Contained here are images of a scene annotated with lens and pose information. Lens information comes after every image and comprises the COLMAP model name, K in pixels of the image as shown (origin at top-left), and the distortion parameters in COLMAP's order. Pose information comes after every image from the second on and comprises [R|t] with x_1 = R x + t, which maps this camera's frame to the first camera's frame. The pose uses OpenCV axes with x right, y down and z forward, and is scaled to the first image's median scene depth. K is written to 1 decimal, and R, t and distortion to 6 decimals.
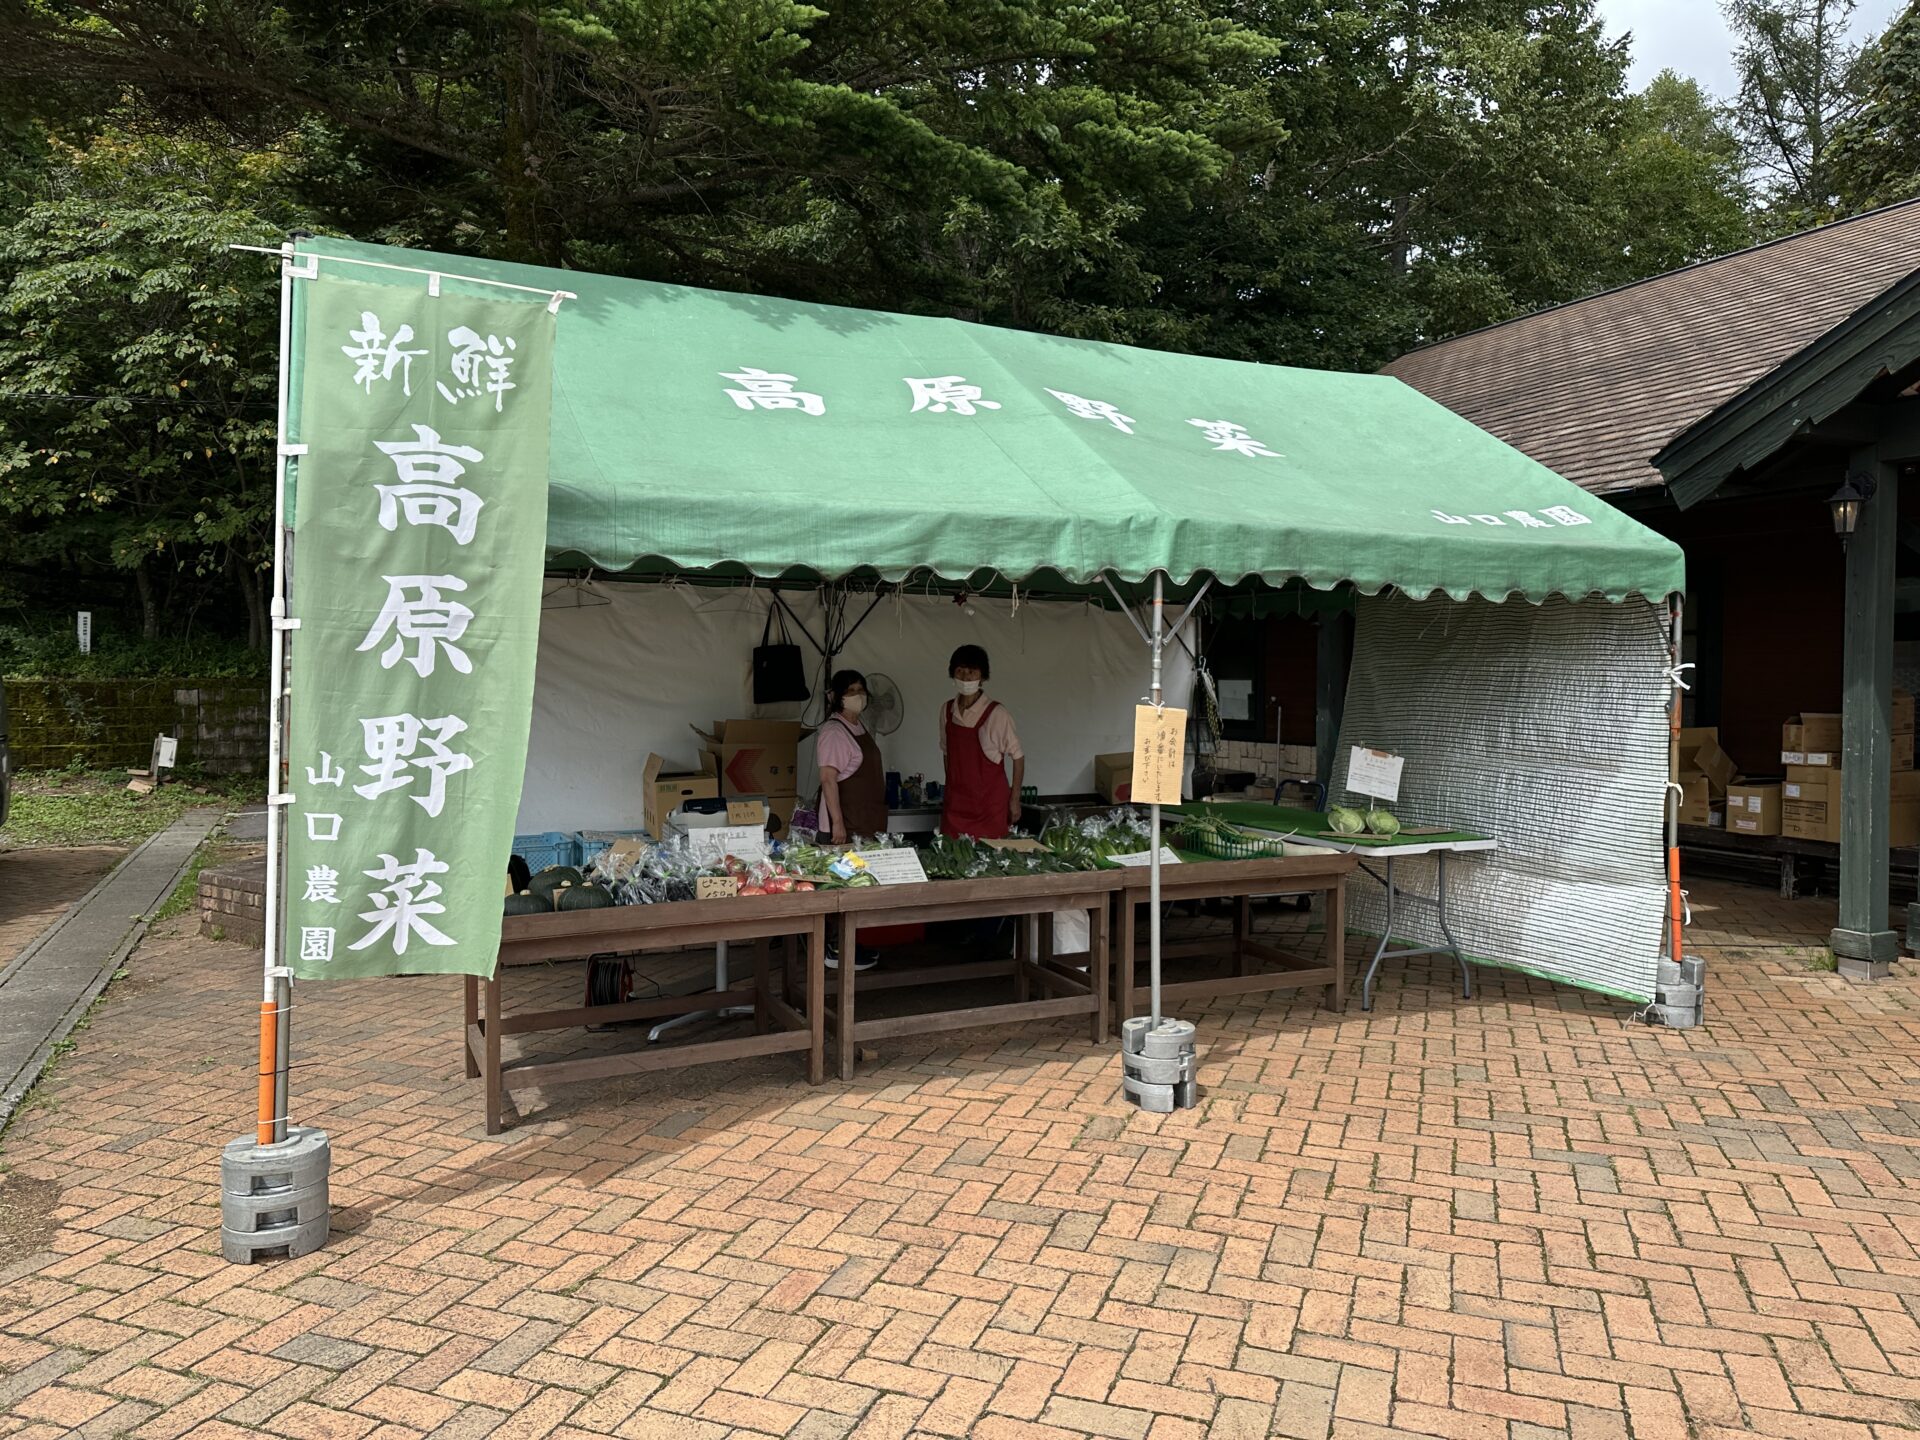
lens RADIAL K [[1336.2, 0, 960.3], [0, 1336.2, 708.3], [0, 0, 1]] dist [0.075871, -0.110456]
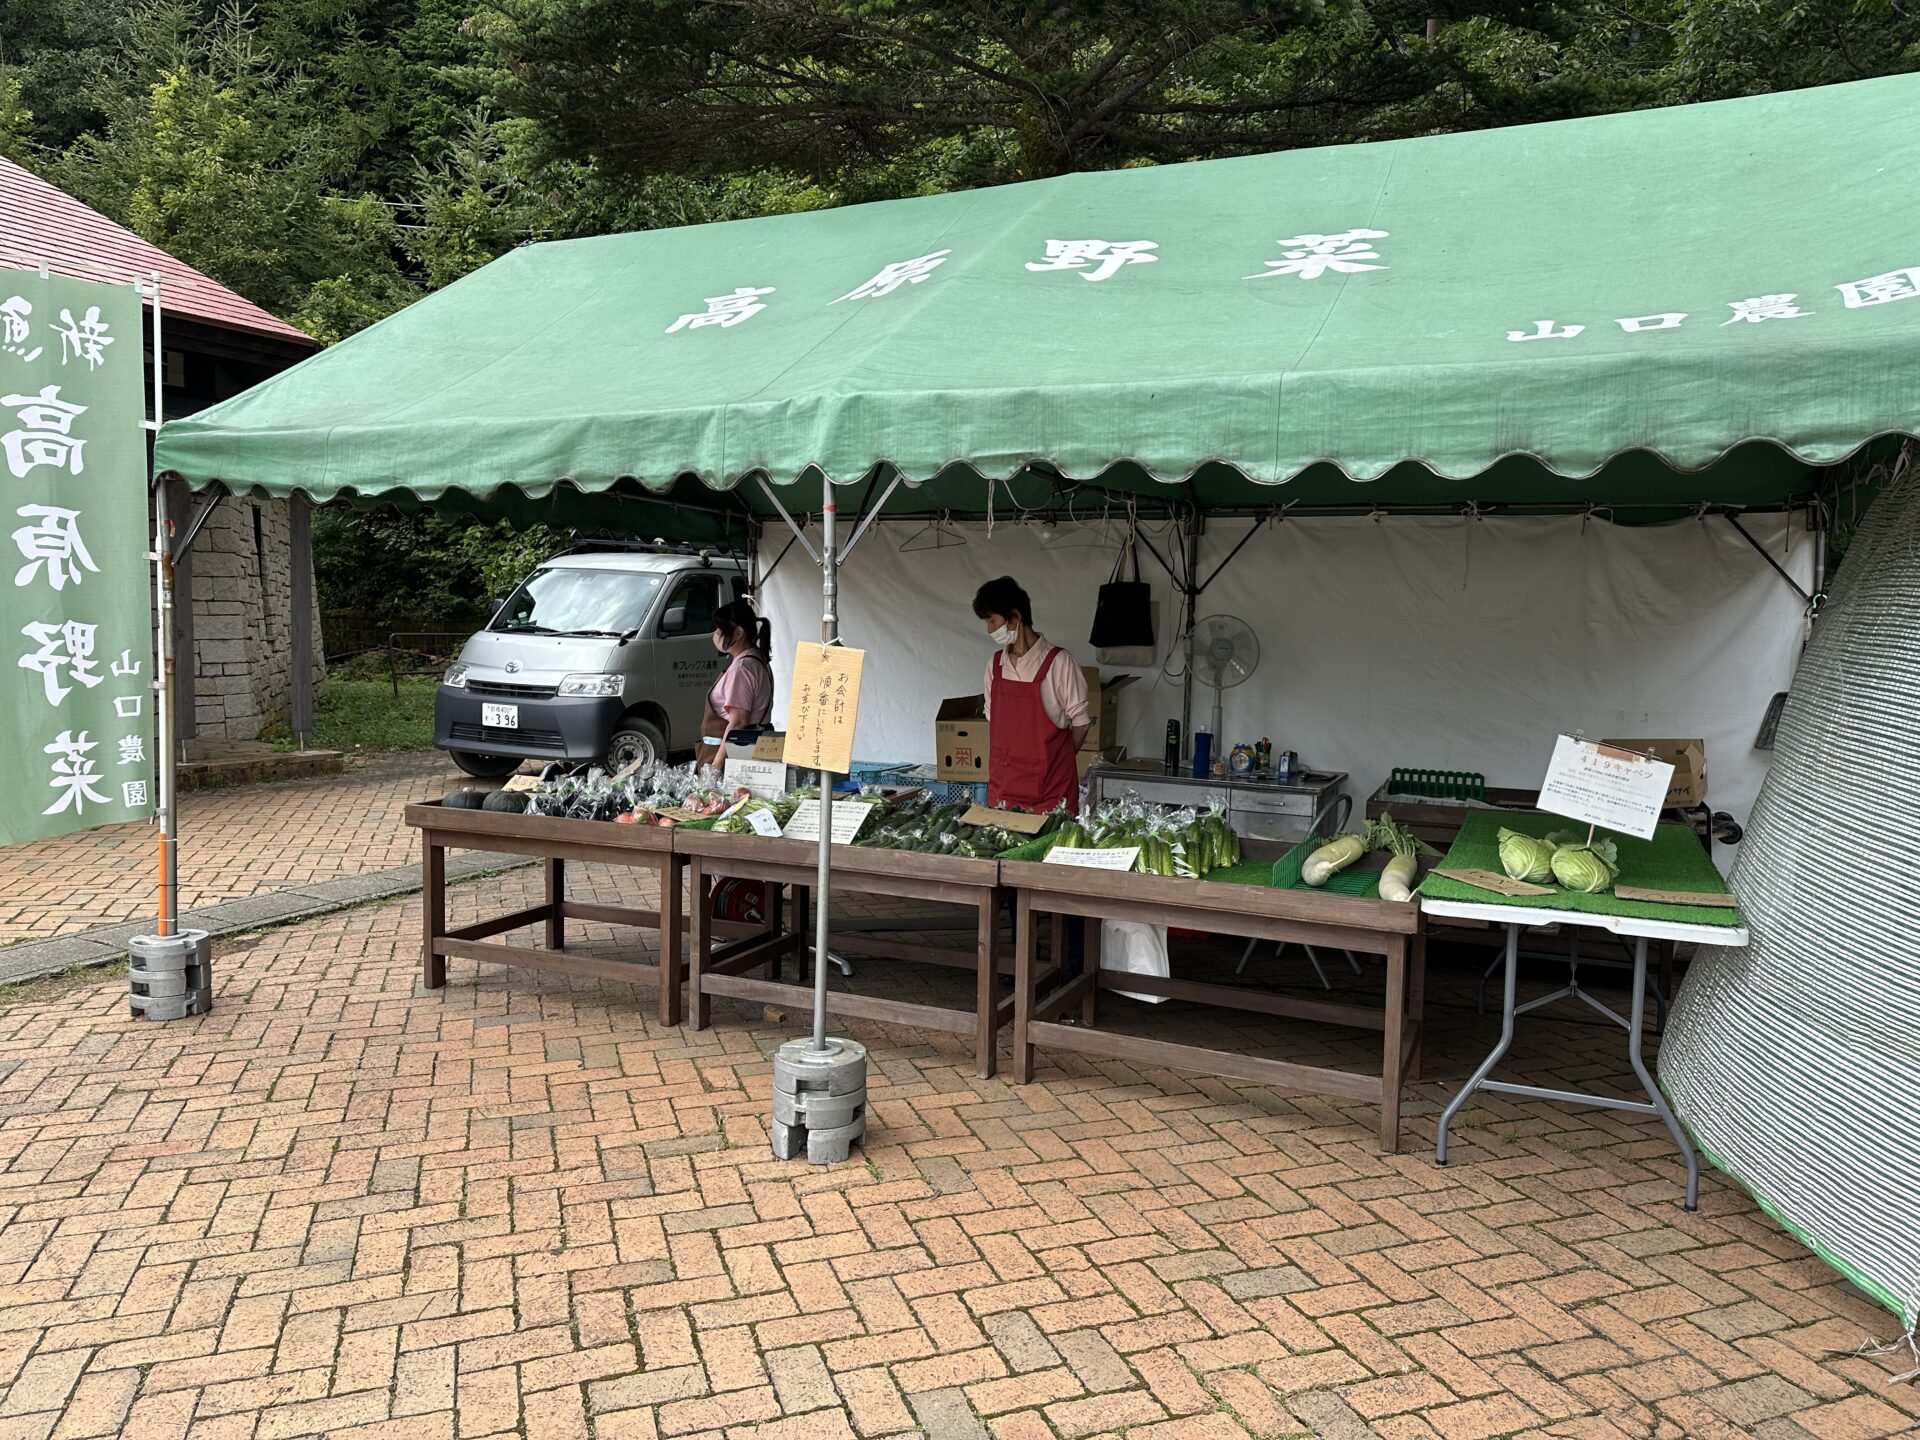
lens RADIAL K [[1335.2, 0, 964.6], [0, 1335.2, 709.3], [0, 0, 1]] dist [0.058336, -0.049863]
pose [[0.639755, 0.063928, -0.765915, 0.812348], [-0.040312, 0.997954, 0.049623, -0.005371], [0.767521, -0.000871, 0.641023, 0.580083]]
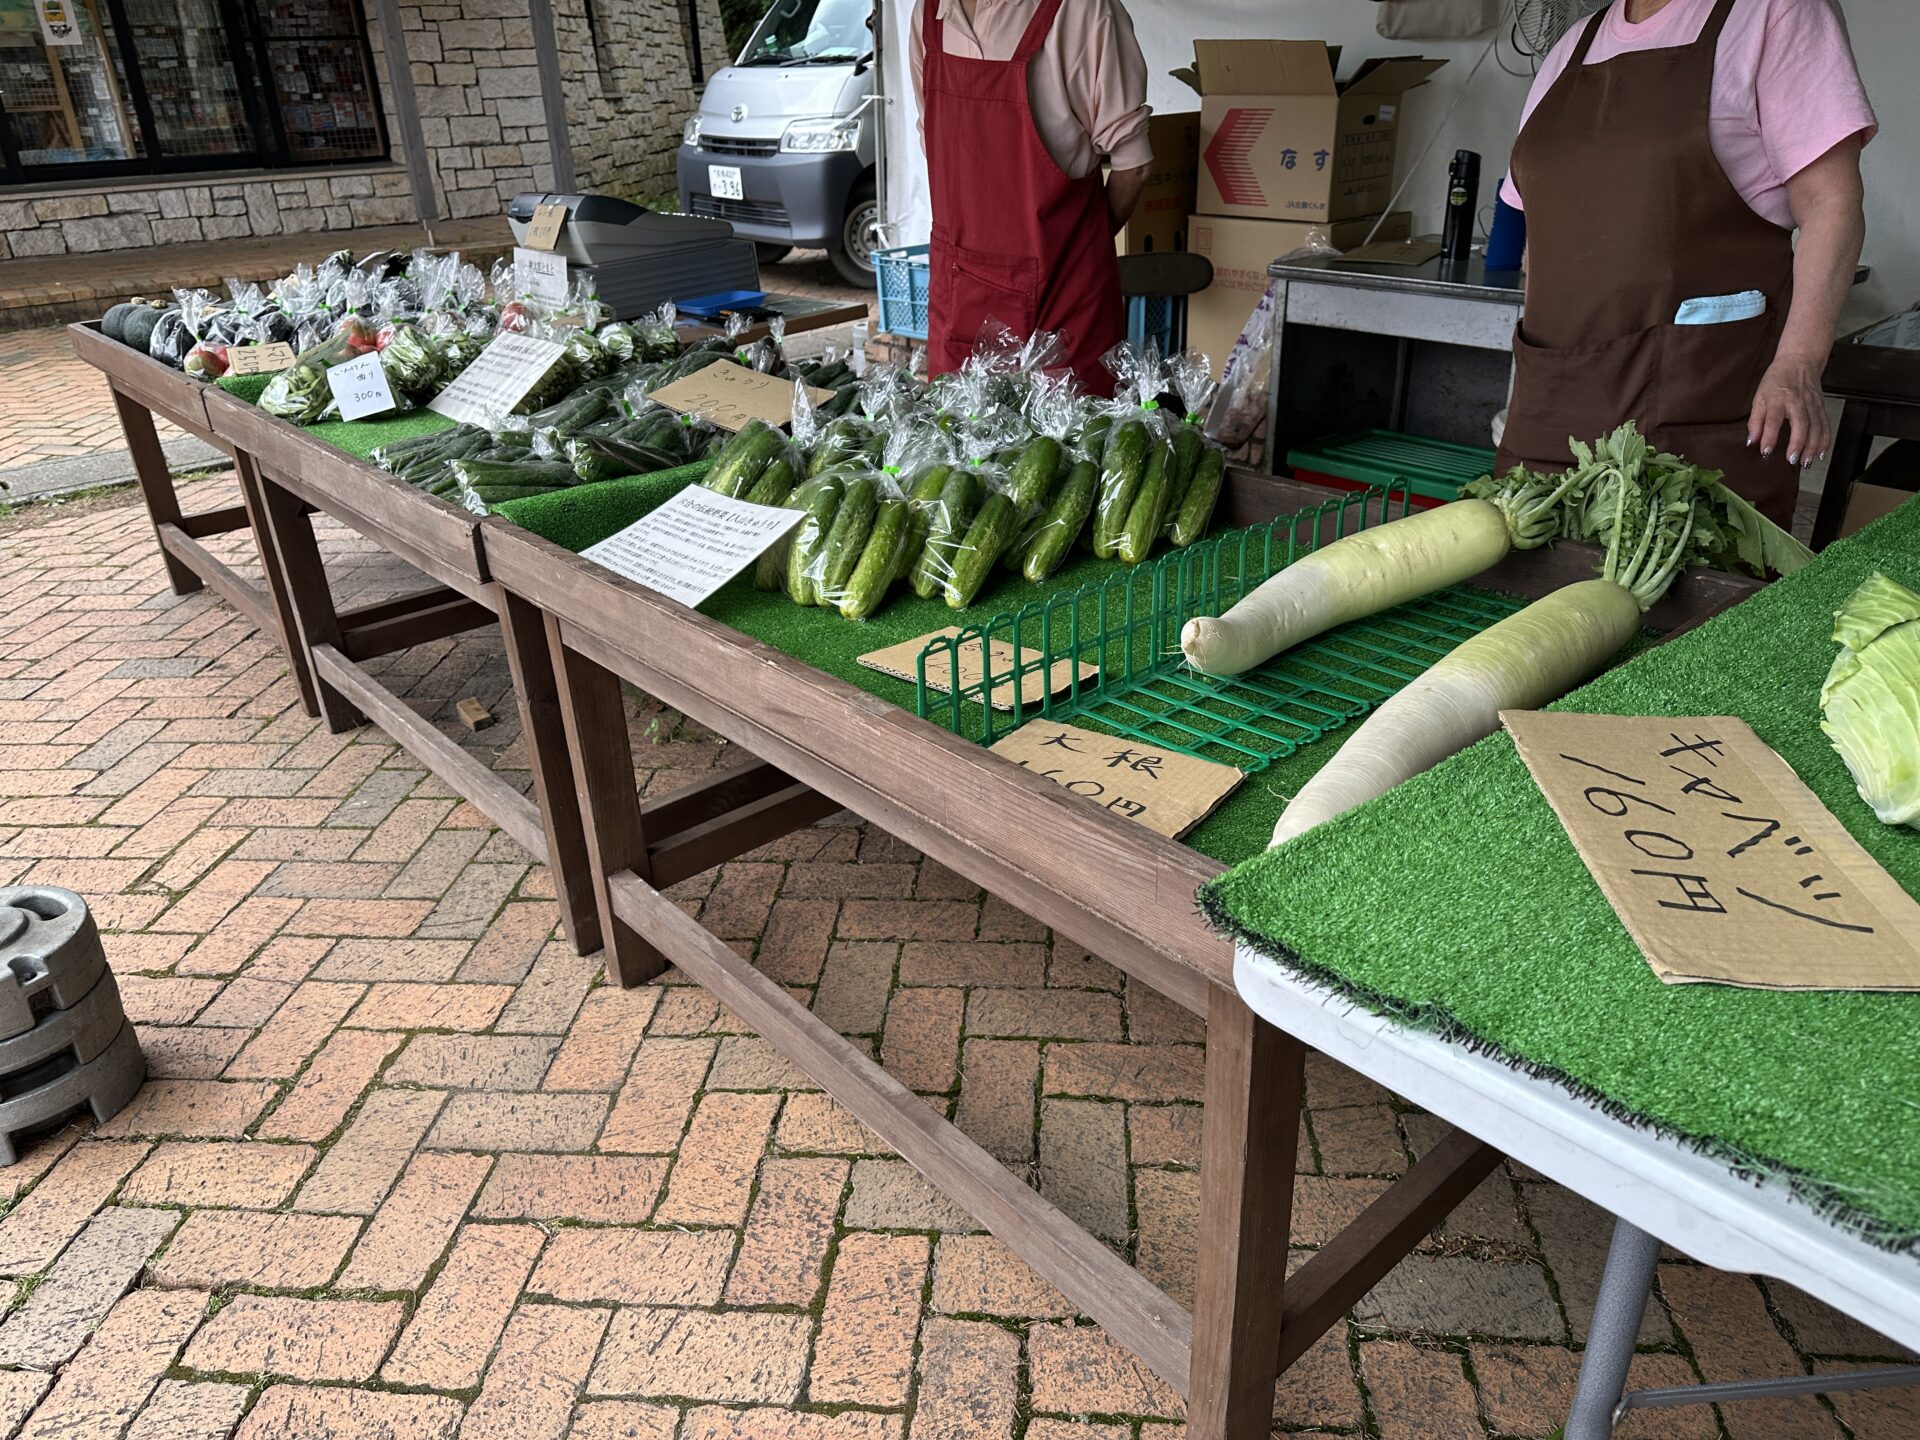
lens RADIAL K [[1336.2, 0, 960.3], [0, 1336.2, 708.3], [0, 0, 1]] dist [0.075871, -0.110456]
pose [[0.257698, 0.402890, -0.878221, 0.526875], [0.013077, 0.907381, 0.420105, 0.032054], [0.966137, -0.119744, 0.228562, 1.211169]]
